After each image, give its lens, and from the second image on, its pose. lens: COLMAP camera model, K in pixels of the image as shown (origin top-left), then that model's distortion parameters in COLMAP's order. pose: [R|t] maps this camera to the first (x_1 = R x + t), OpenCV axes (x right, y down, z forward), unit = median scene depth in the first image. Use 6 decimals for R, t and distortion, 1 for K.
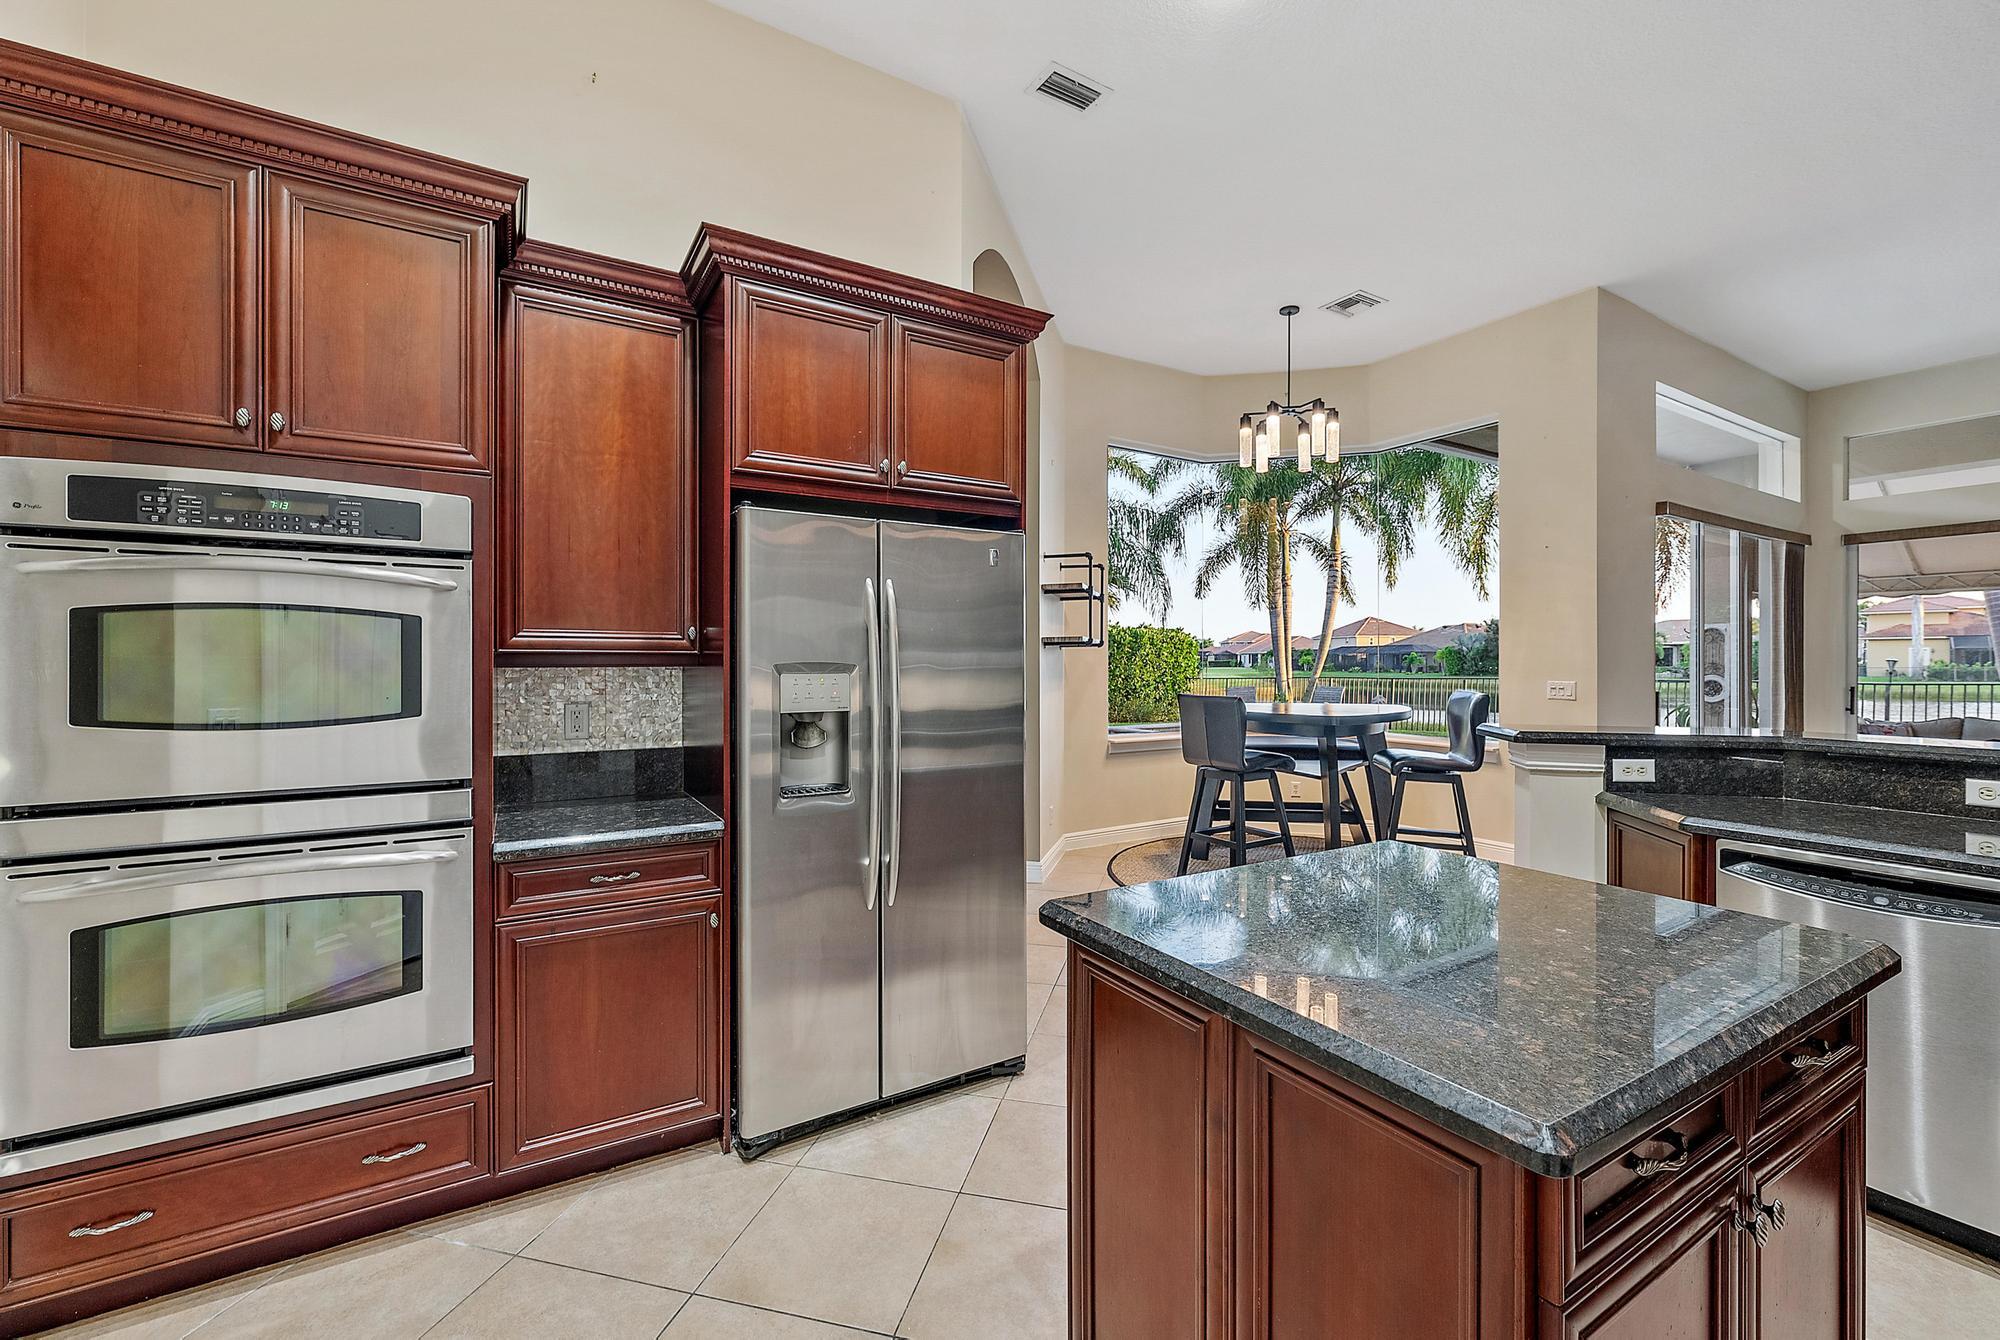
lens RADIAL K [[823.8, 0, 993.6], [0, 823.8, 667.8], [0, 0, 1]] dist [0.003241, 0.000282]
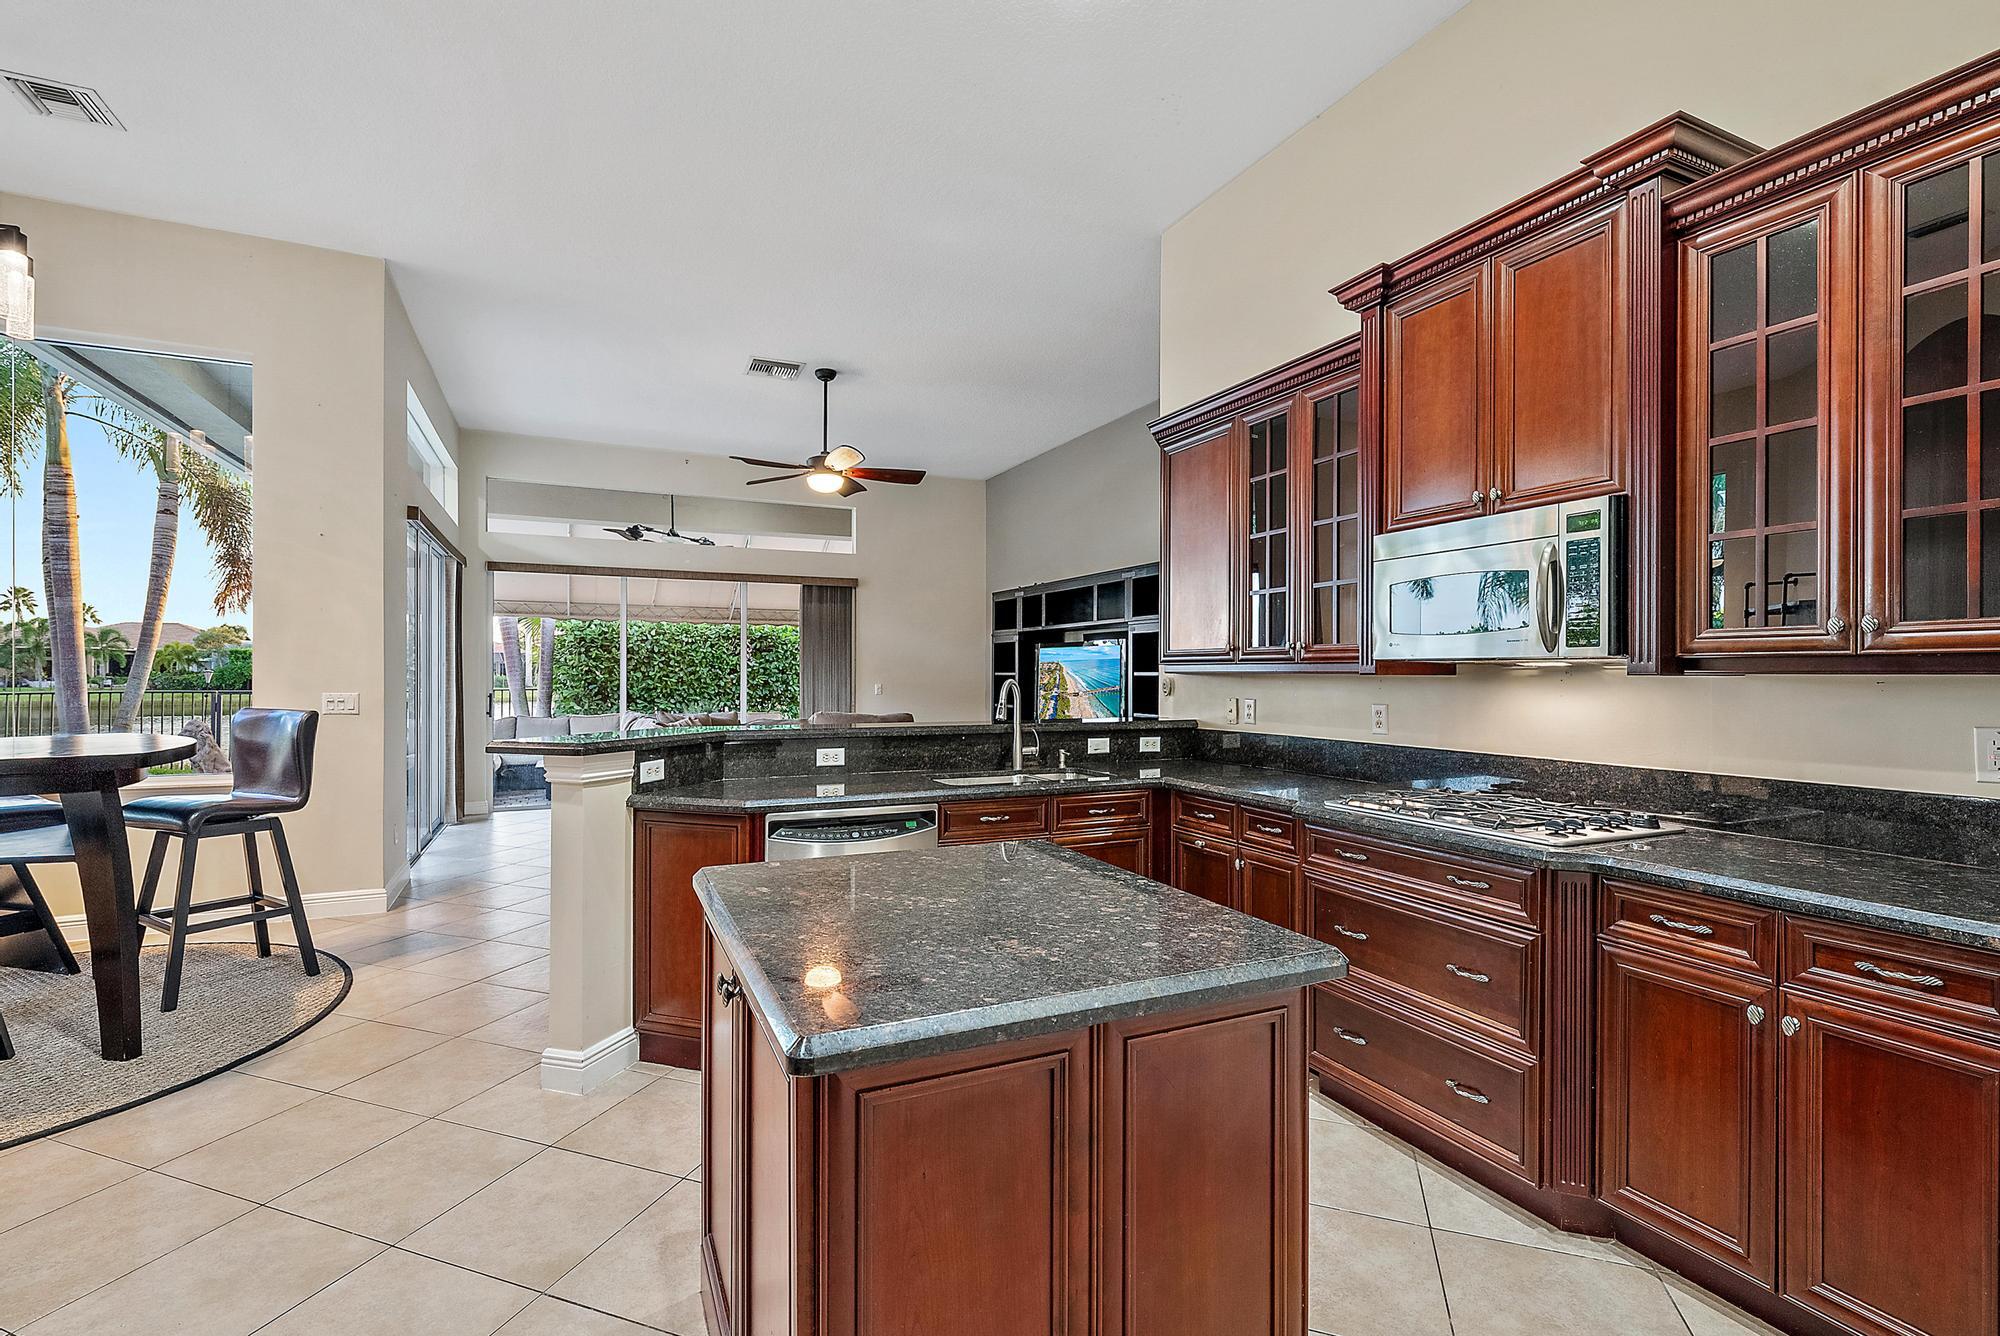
lens RADIAL K [[894.0, 0, 982.9], [0, 894.0, 675.8], [0, 0, 1]] dist [0.011077, 0.000074]
pose [[0.108082, -0.002290, 0.994139, -0.222766], [0.005577, 0.999983, 0.001697, 0.000283], [-0.994126, 0.005361, 0.108093, 0.286034]]
